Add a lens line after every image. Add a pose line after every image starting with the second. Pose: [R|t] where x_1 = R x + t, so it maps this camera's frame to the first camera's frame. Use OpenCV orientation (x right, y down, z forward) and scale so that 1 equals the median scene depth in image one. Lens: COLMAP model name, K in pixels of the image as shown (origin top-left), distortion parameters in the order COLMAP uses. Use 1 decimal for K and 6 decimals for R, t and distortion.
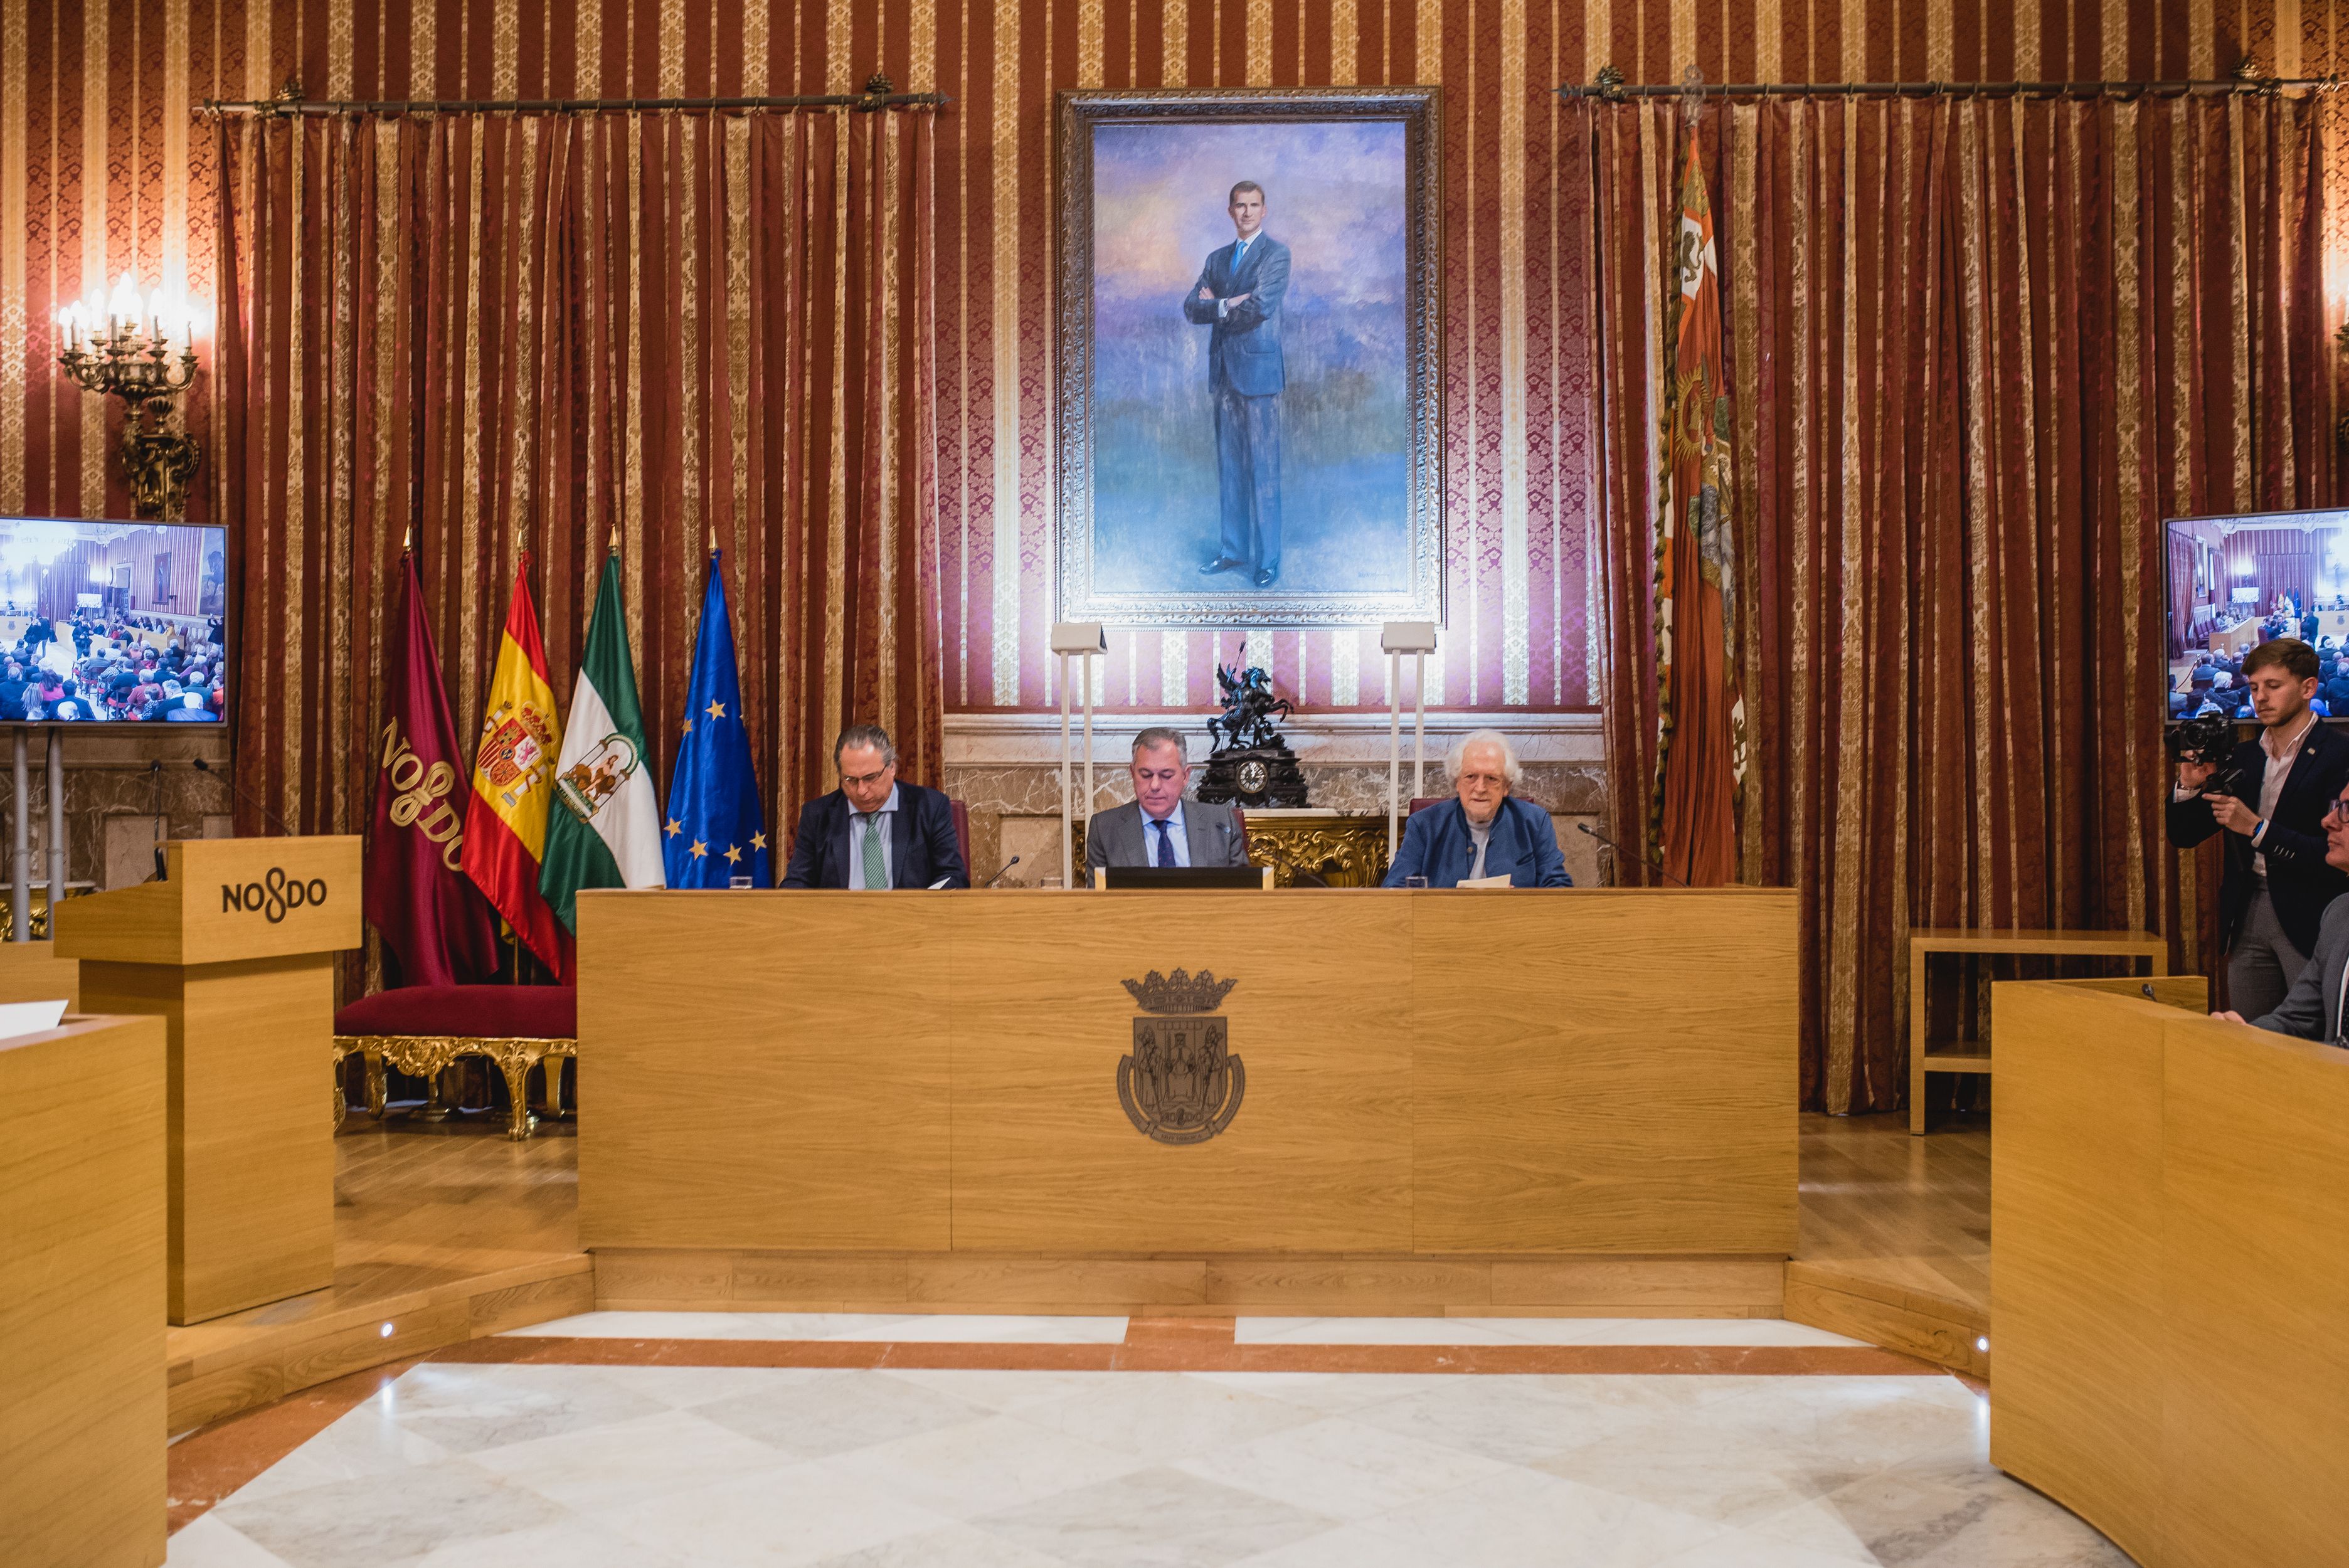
lens RADIAL K [[2180.9, 0, 1163.0], [0, 2180.9, 783.8], [0, 0, 1]] dist [-0.032436, 0.000000]
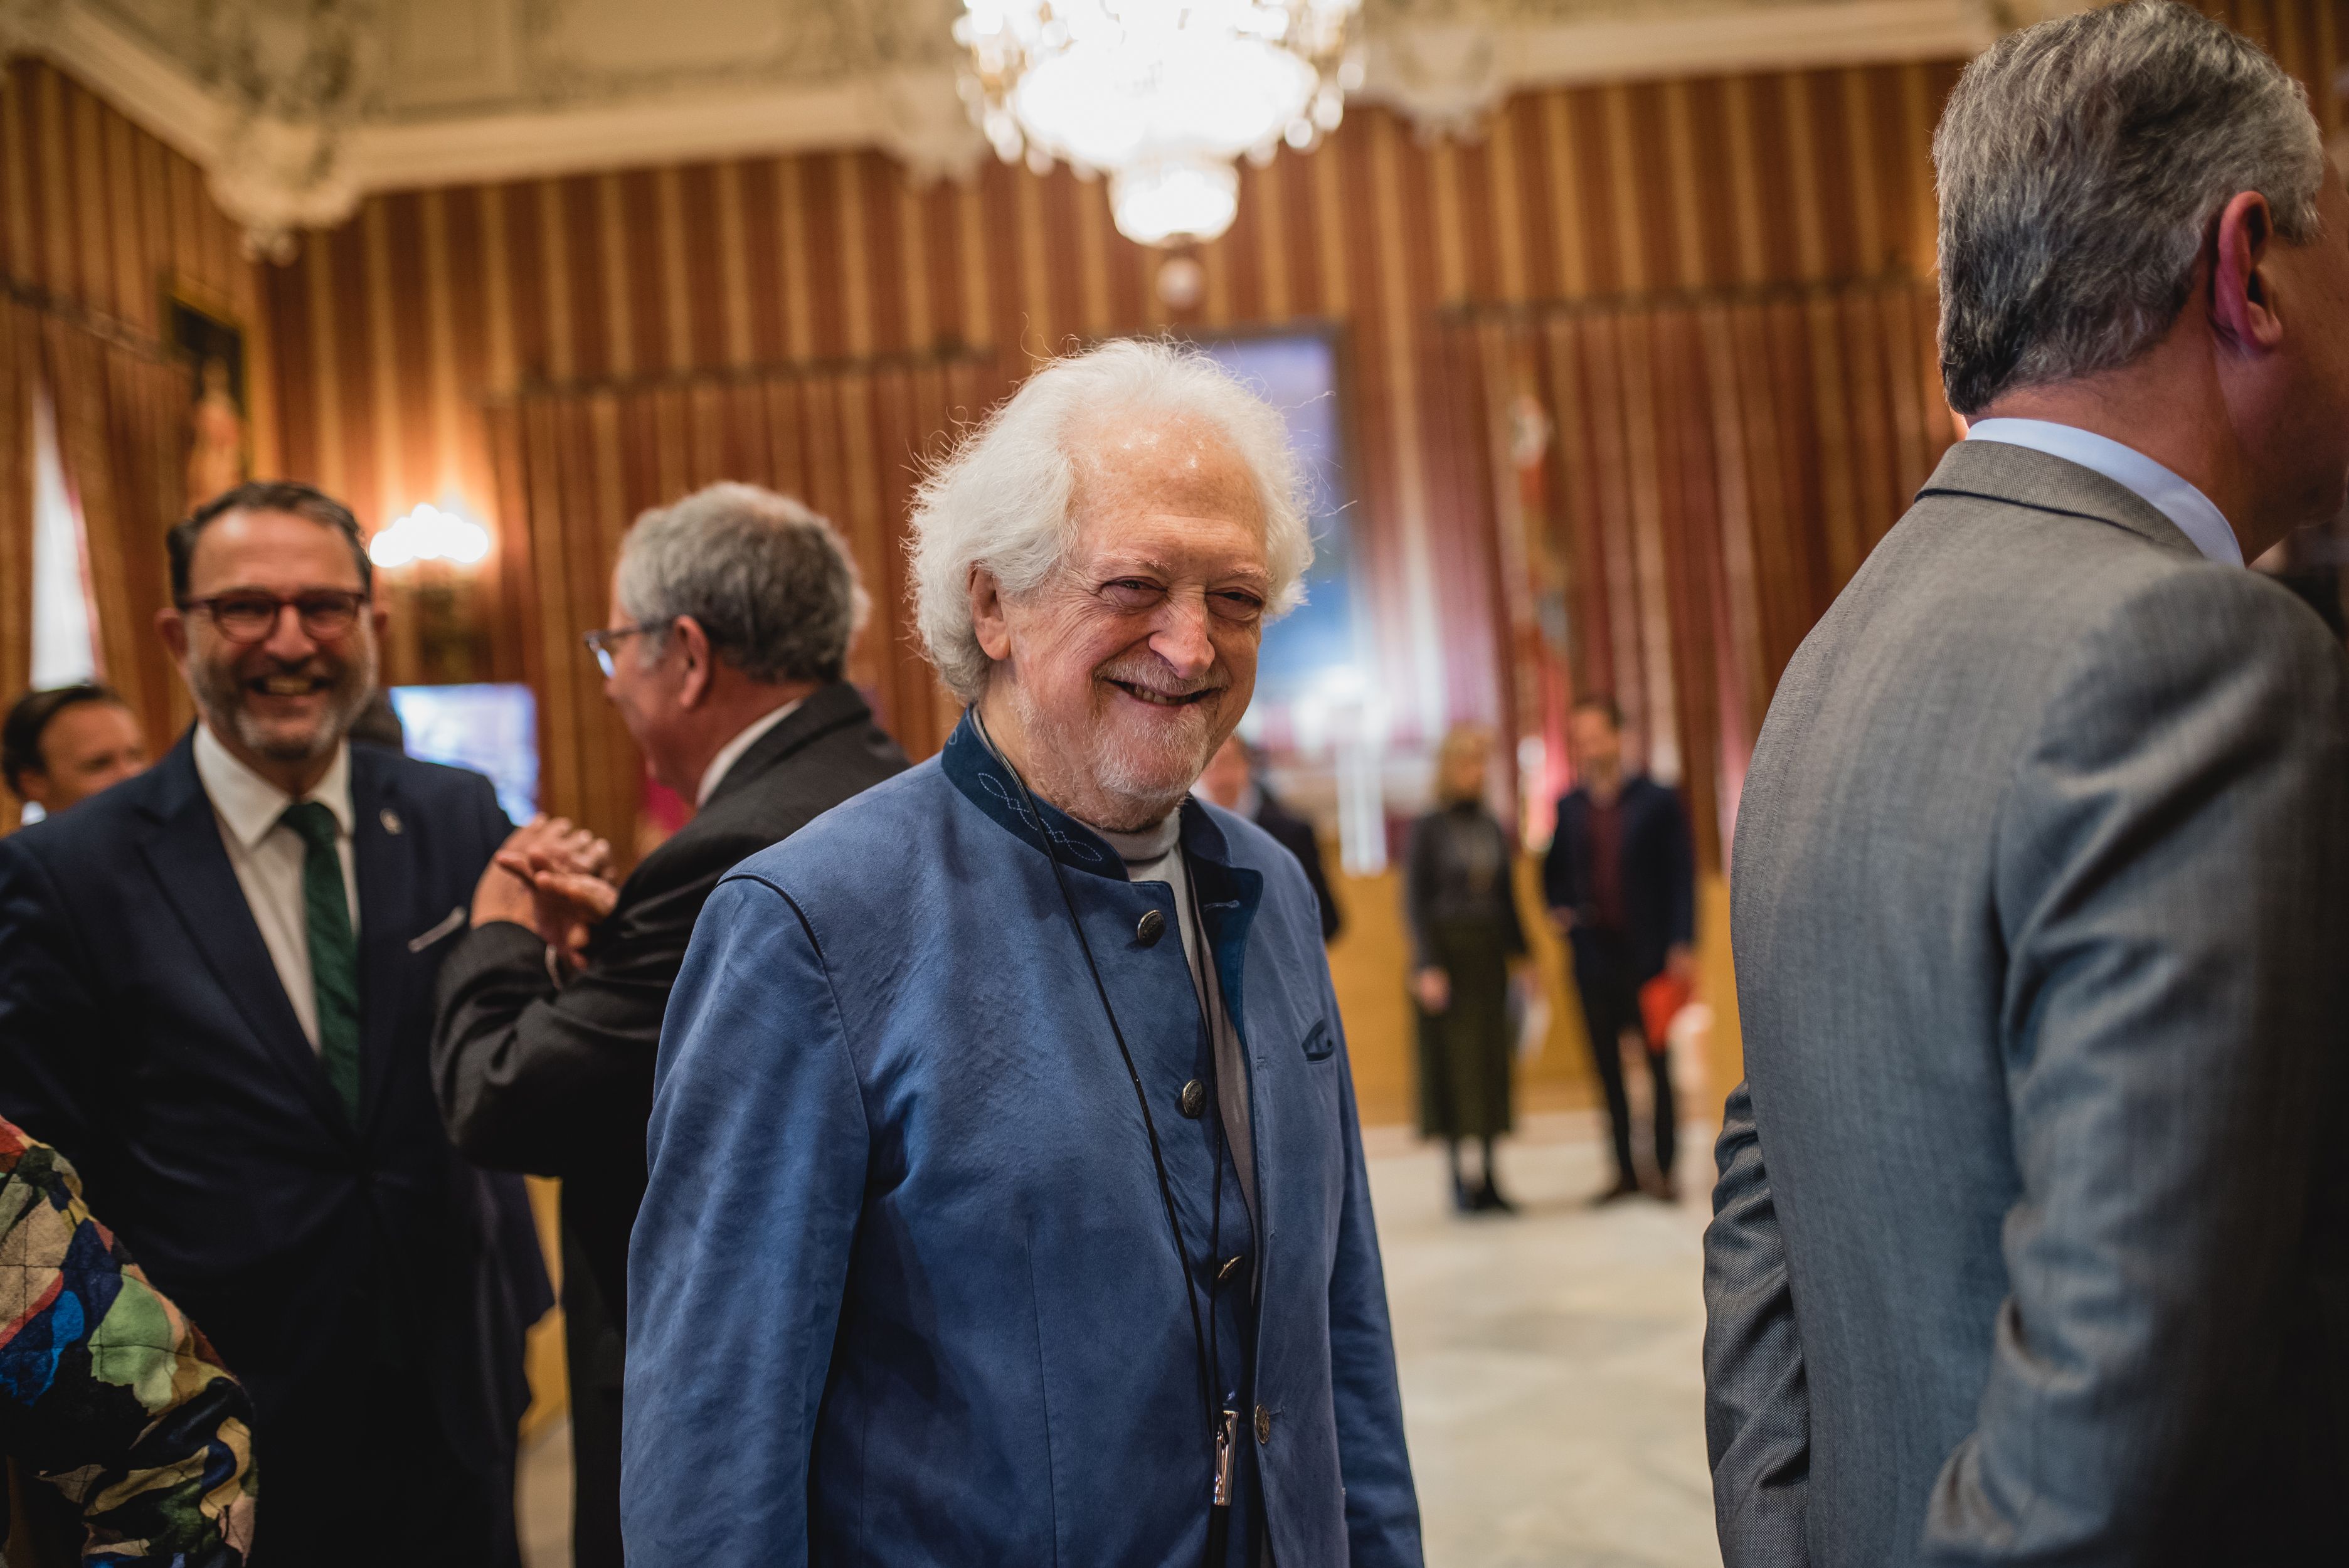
lens RADIAL K [[2180.9, 0, 1164.2], [0, 2180.9, 783.7], [0, 0, 1]] dist [-0.032436, 0.000000]
pose [[0.996680, -0.076196, 0.028677, -0.054418], [0.077102, 0.996512, -0.031936, 0.018781], [-0.026143, 0.034041, 0.999078, -0.415792]]
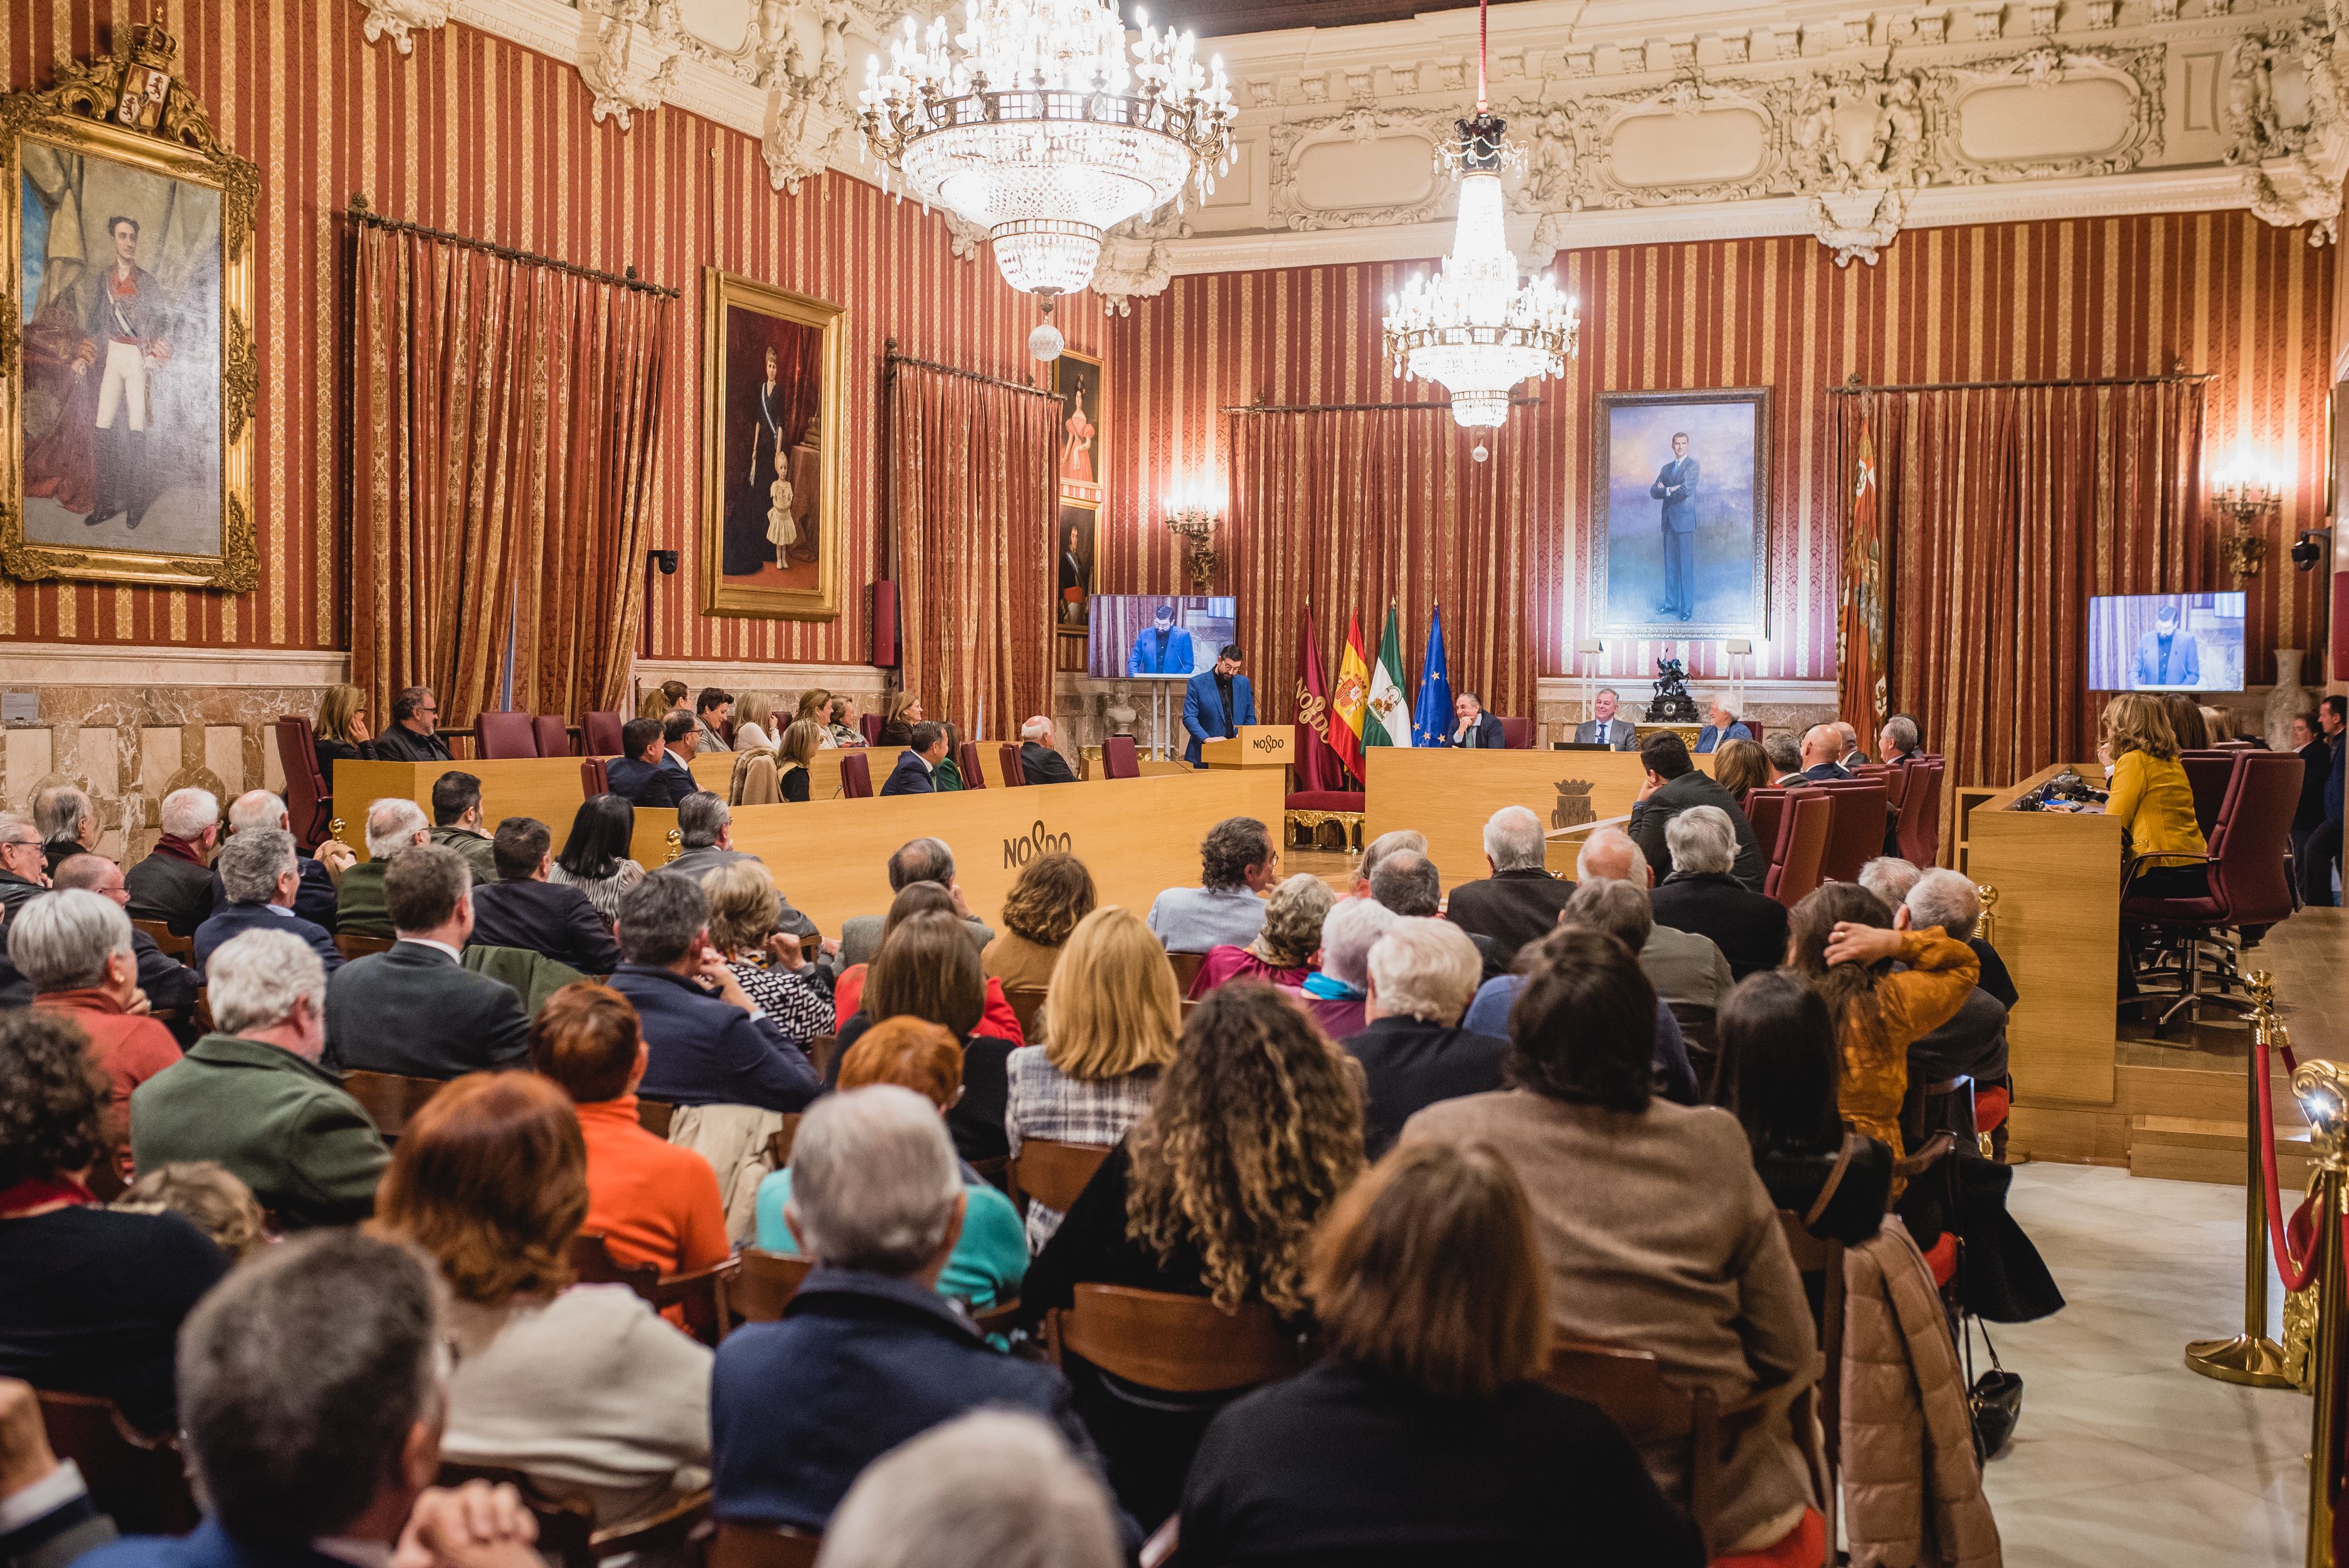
lens RADIAL K [[2232.9, 0, 1231.1], [0, 2232.9, 777.3], [0, 0, 1]] dist [-0.007541, 0.000000]
pose [[0.939621, 0.027358, -0.341120, 0.386806], [-0.014540, 0.999091, 0.040078, -0.017497], [0.341907, -0.032698, 0.939165, -1.250336]]
